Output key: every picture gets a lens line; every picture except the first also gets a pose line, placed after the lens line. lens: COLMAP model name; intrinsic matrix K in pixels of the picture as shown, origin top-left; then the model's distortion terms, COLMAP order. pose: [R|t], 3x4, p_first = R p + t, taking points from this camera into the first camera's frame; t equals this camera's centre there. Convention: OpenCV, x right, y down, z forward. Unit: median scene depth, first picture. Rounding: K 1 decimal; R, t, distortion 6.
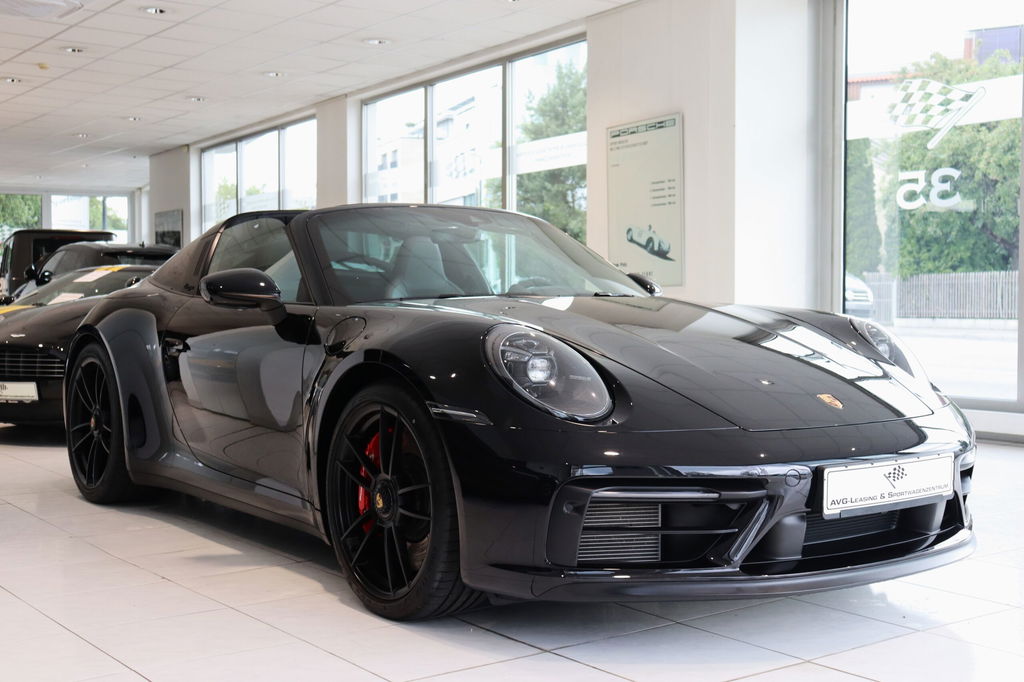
lens RADIAL K [[1312.9, 0, 512.0], [0, 1312.9, 341.0], [0, 0, 1]] dist [0.024600, 0.070081]
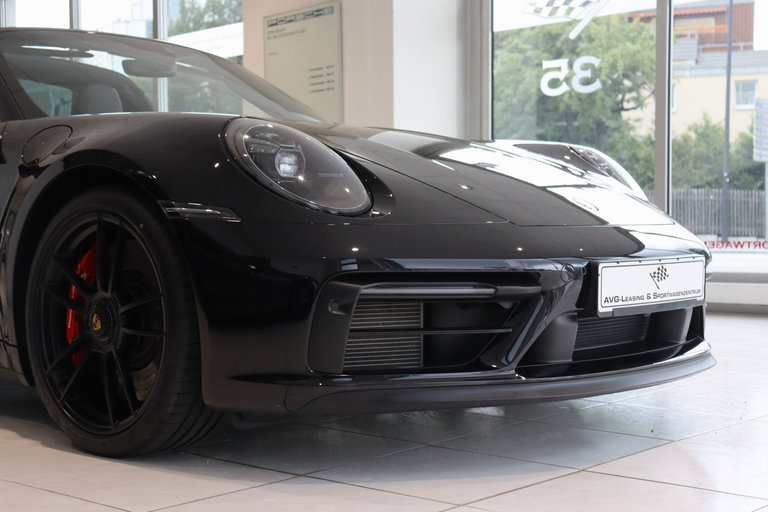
lens RADIAL K [[1197.1, 0, 384.0], [0, 1197.1, 256.0], [0, 0, 1]] dist [0.082943, 0.009772]
pose [[0.978022, -0.007567, 0.208362, -0.080625], [0.010305, 0.999874, -0.012060, 0.089185], [-0.208245, 0.013942, 0.977977, 0.171540]]
